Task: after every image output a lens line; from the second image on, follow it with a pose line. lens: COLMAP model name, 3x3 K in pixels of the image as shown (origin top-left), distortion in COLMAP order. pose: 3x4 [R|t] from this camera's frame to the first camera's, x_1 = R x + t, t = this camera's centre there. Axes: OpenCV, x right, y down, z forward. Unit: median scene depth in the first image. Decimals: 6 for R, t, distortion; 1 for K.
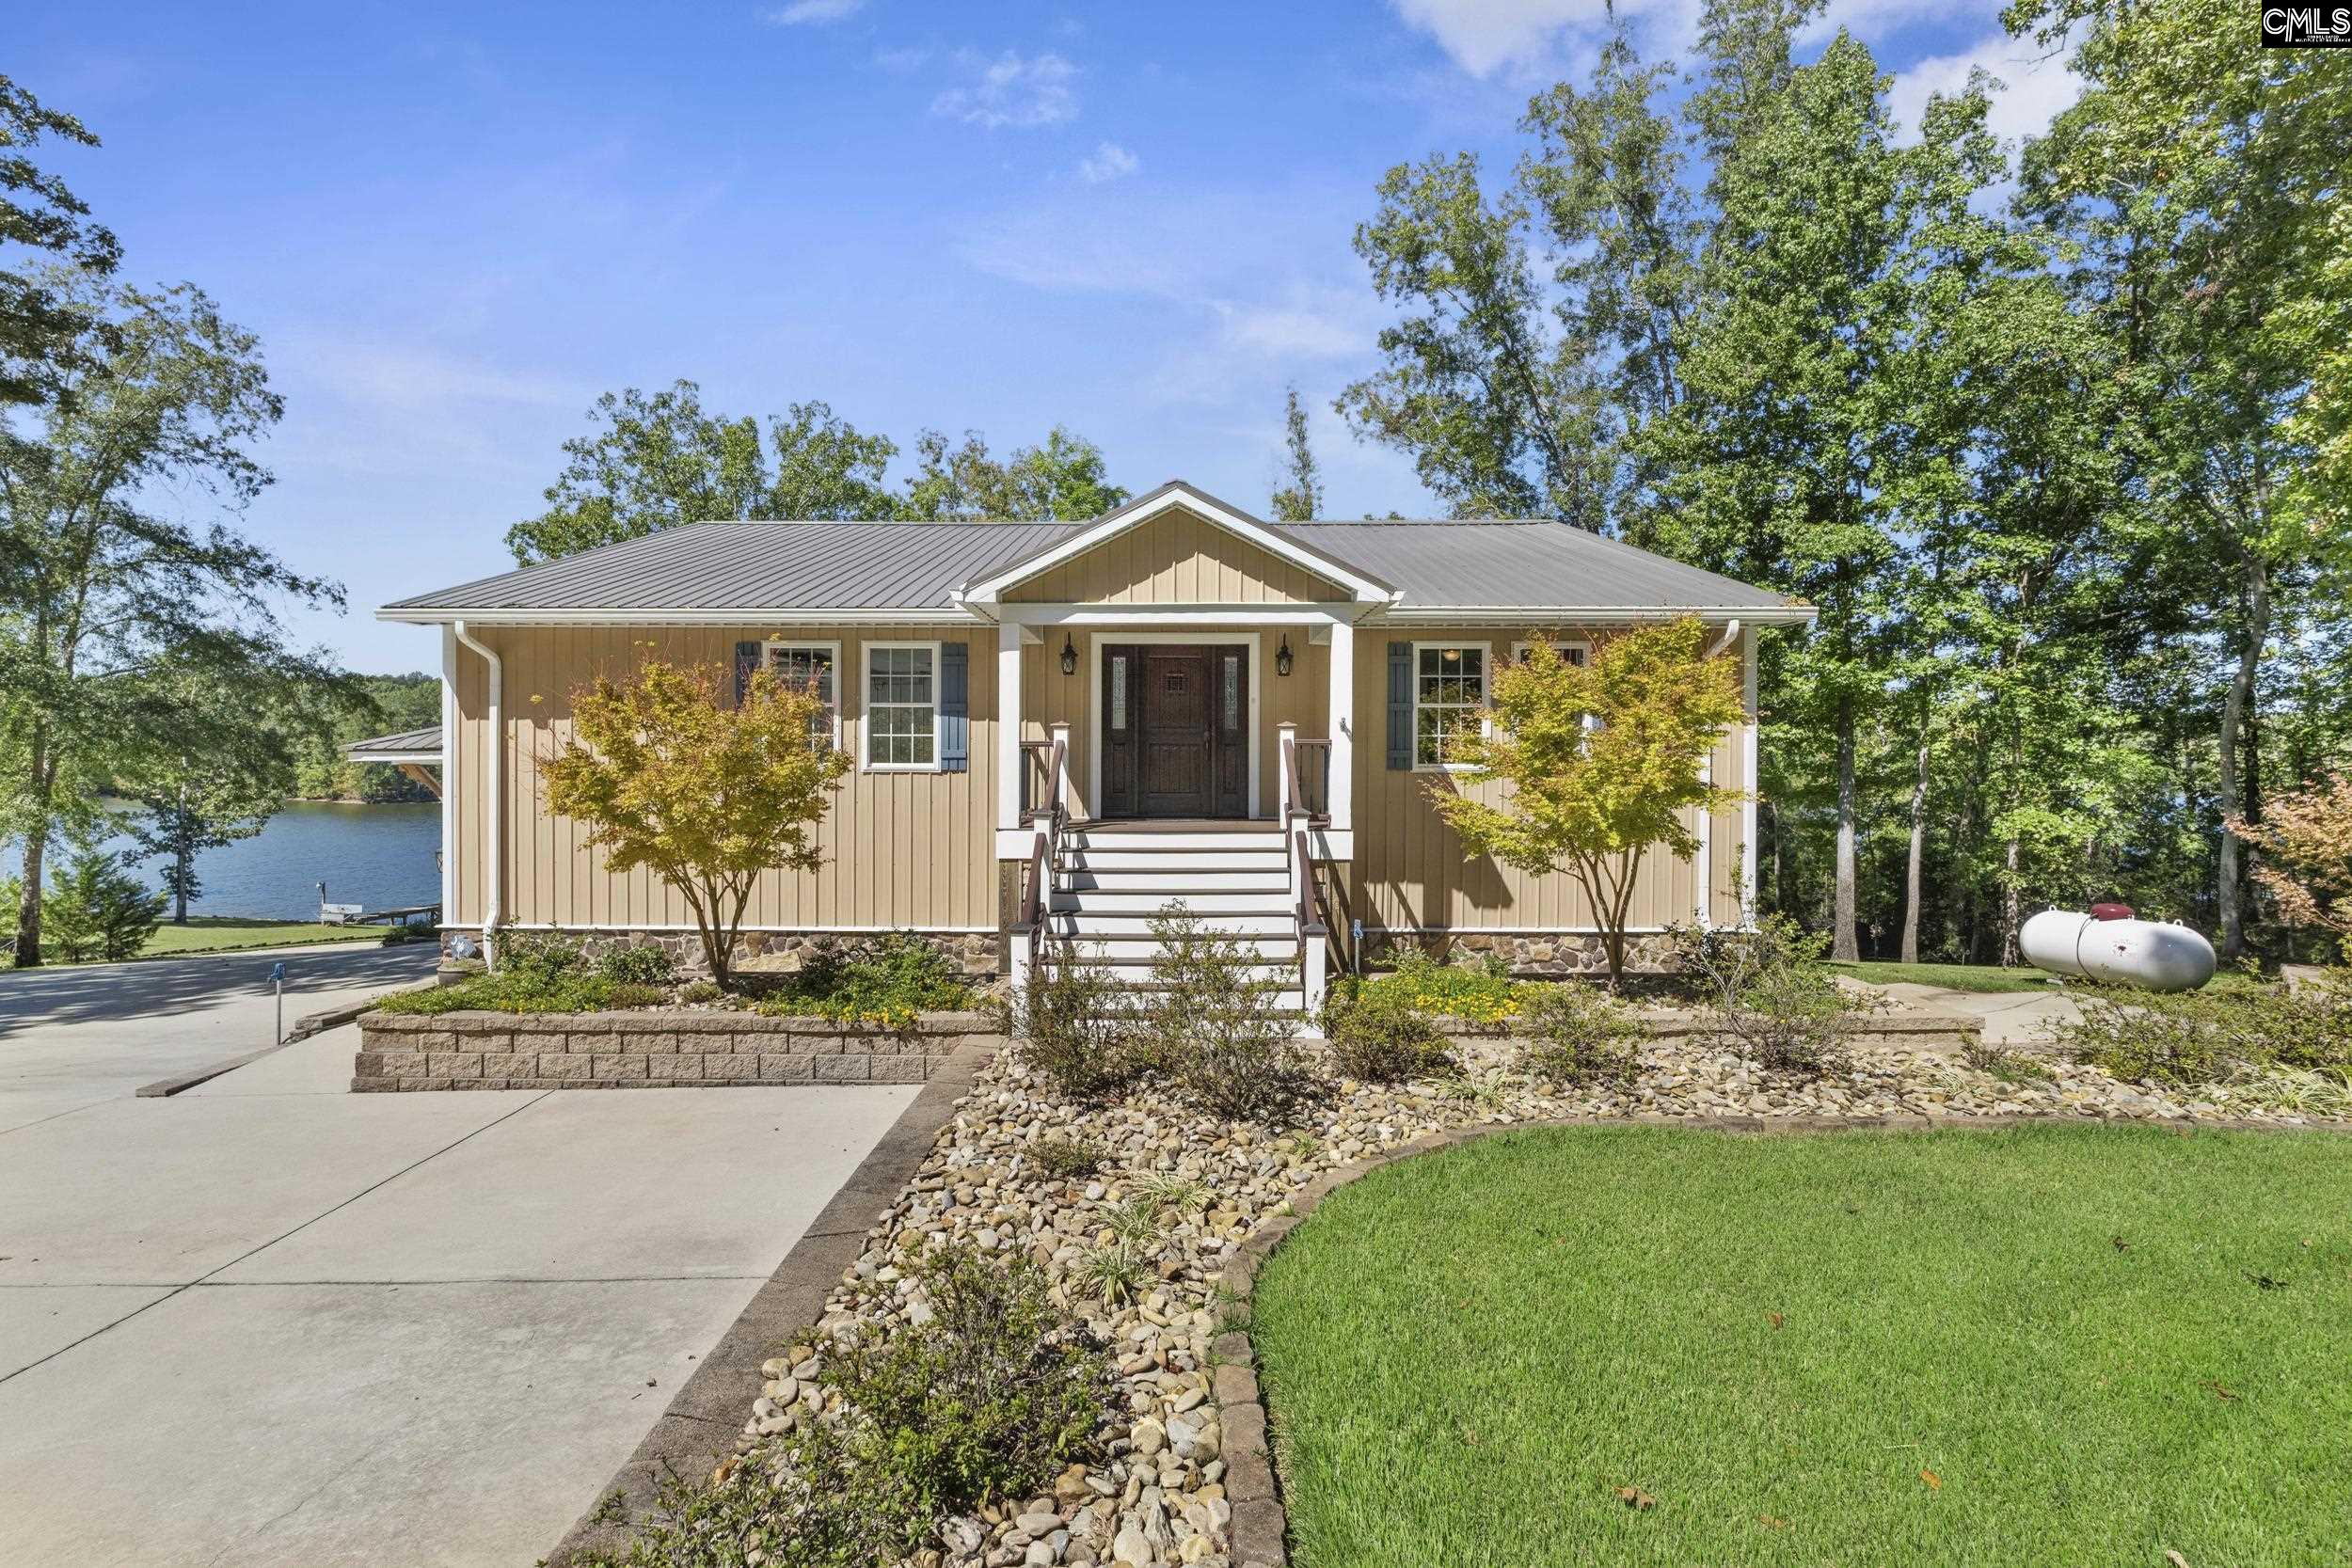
lens RADIAL K [[1088.7, 0, 1161.2], [0, 1088.7, 789.8], [0, 0, 1]] dist [-0.008446, 0.000853]
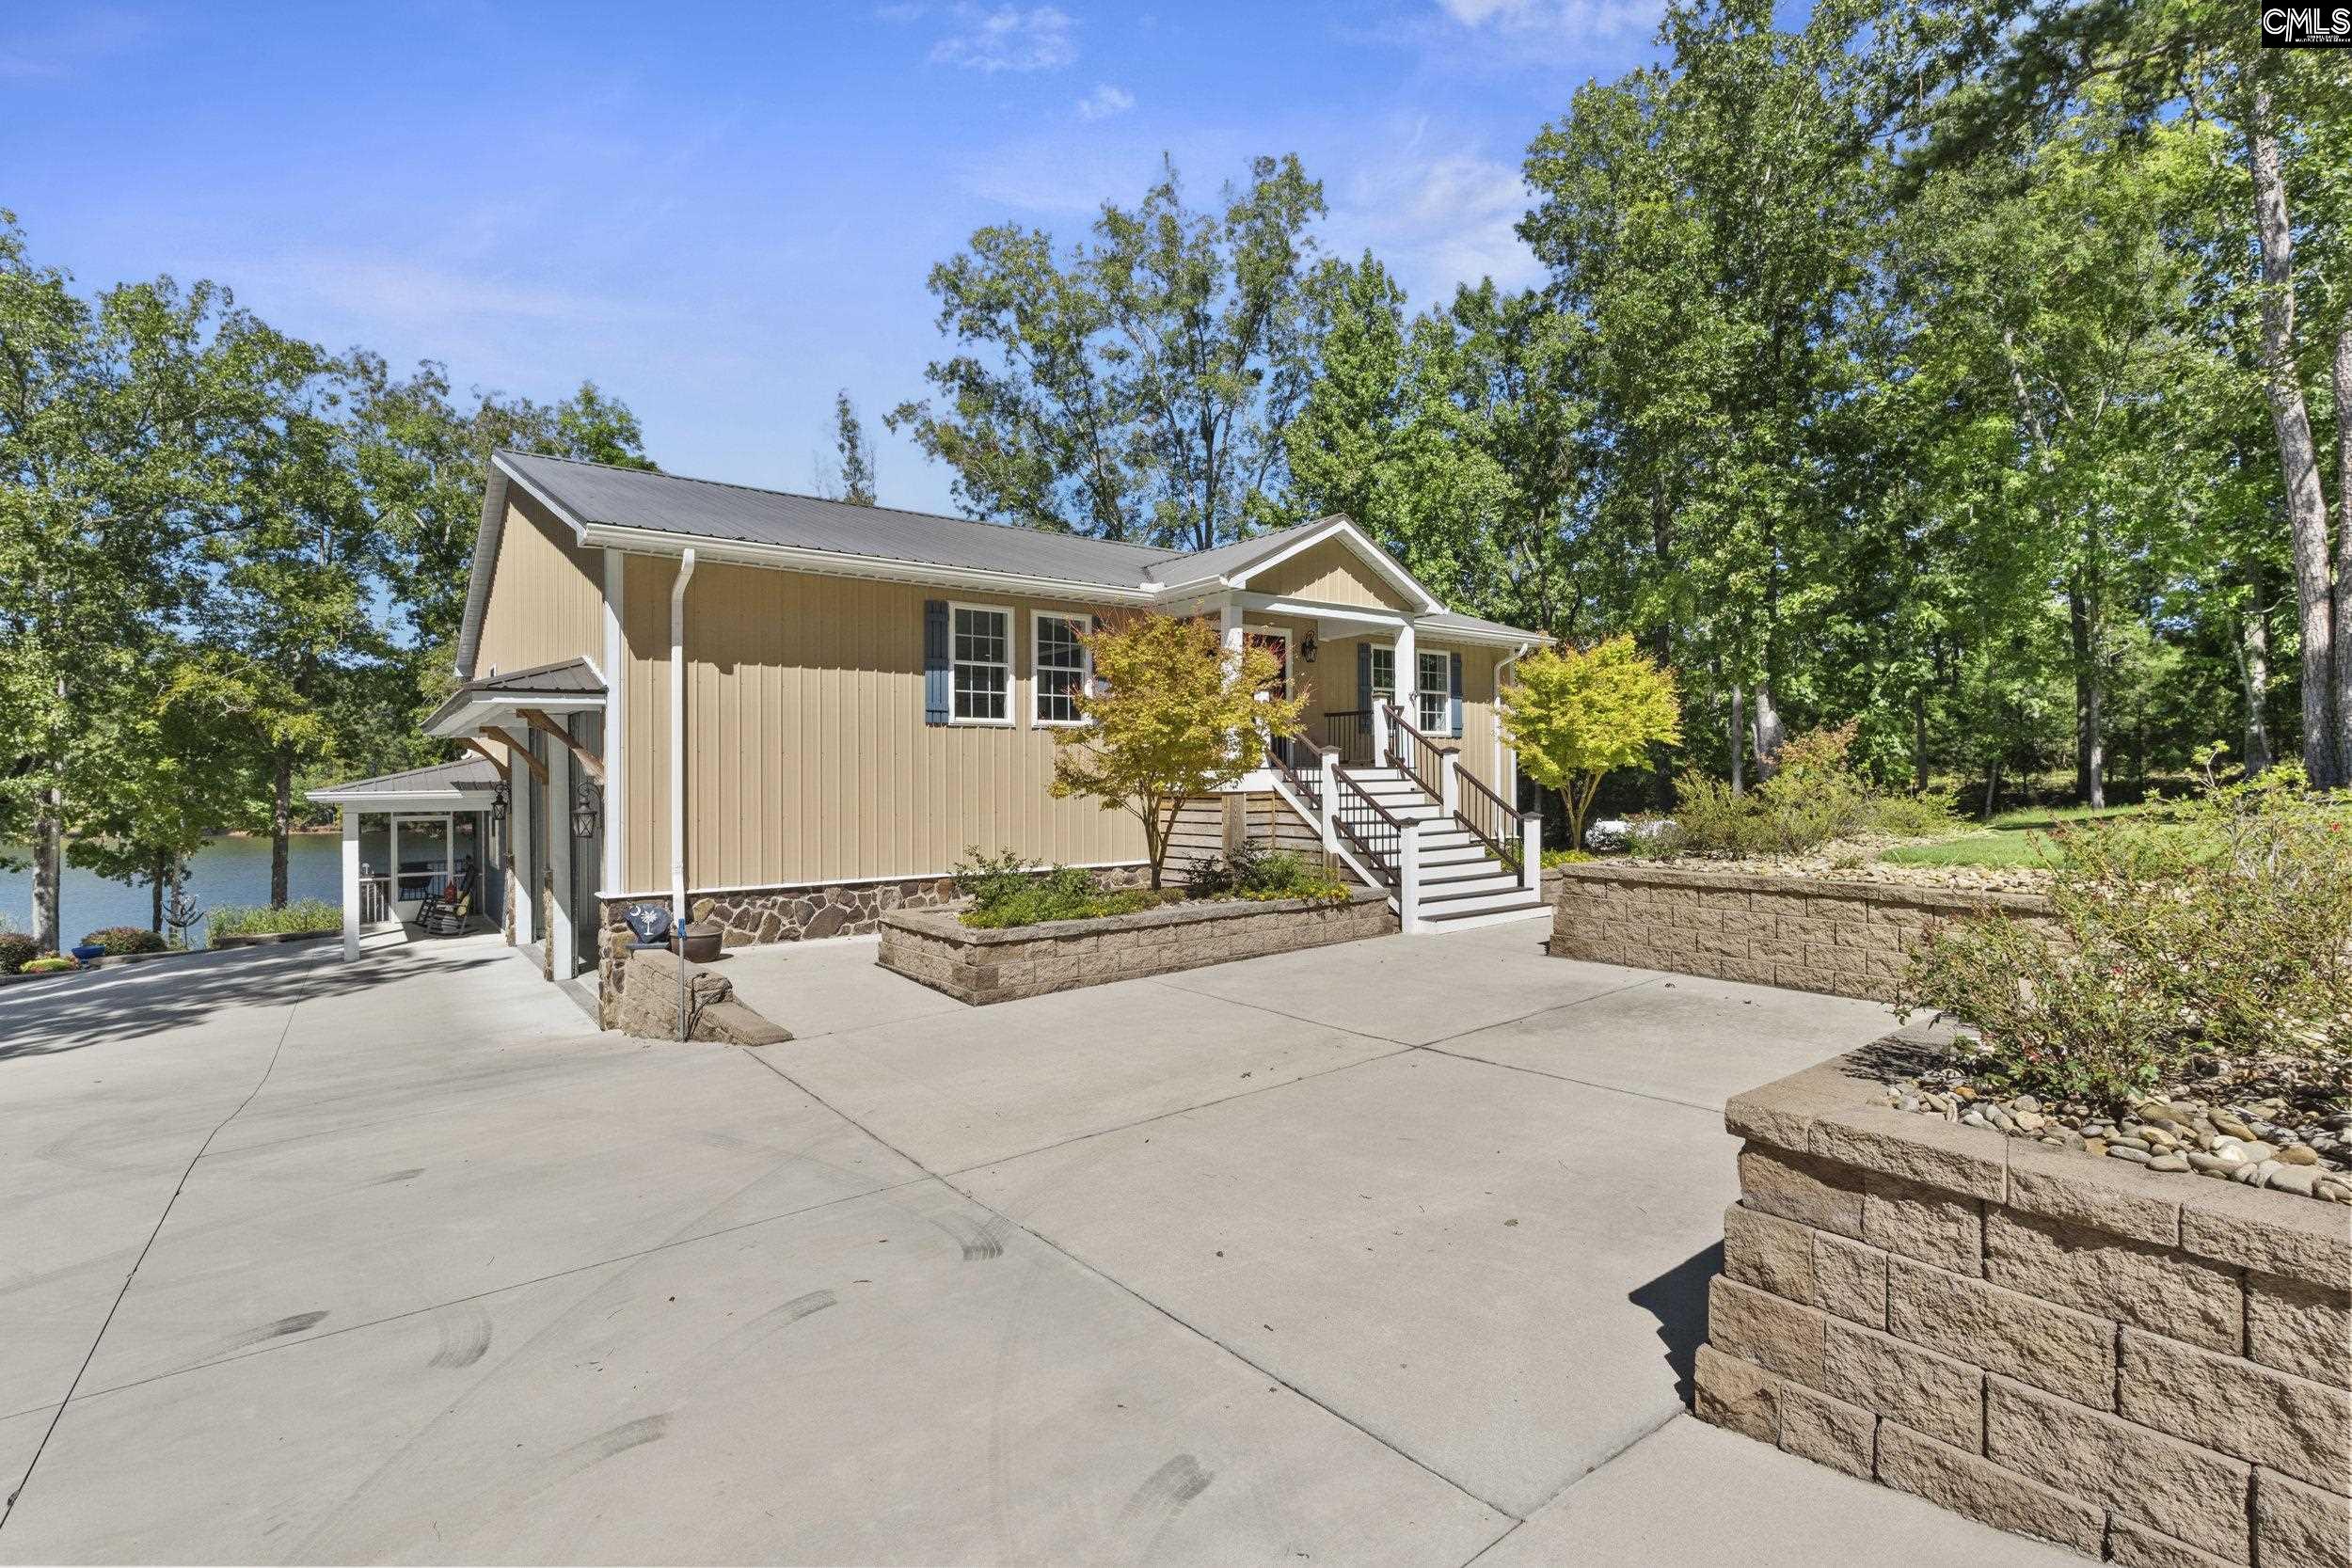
lens RADIAL K [[1088.7, 0, 1178.6], [0, 1088.7, 758.4], [0, 0, 1]] dist [-0.008446, 0.000853]
pose [[0.786694, 0.001502, 0.617341, -0.840991], [0.026812, 0.998970, -0.036597, 0.059703], [-0.616760, 0.045343, 0.785844, 0.042653]]
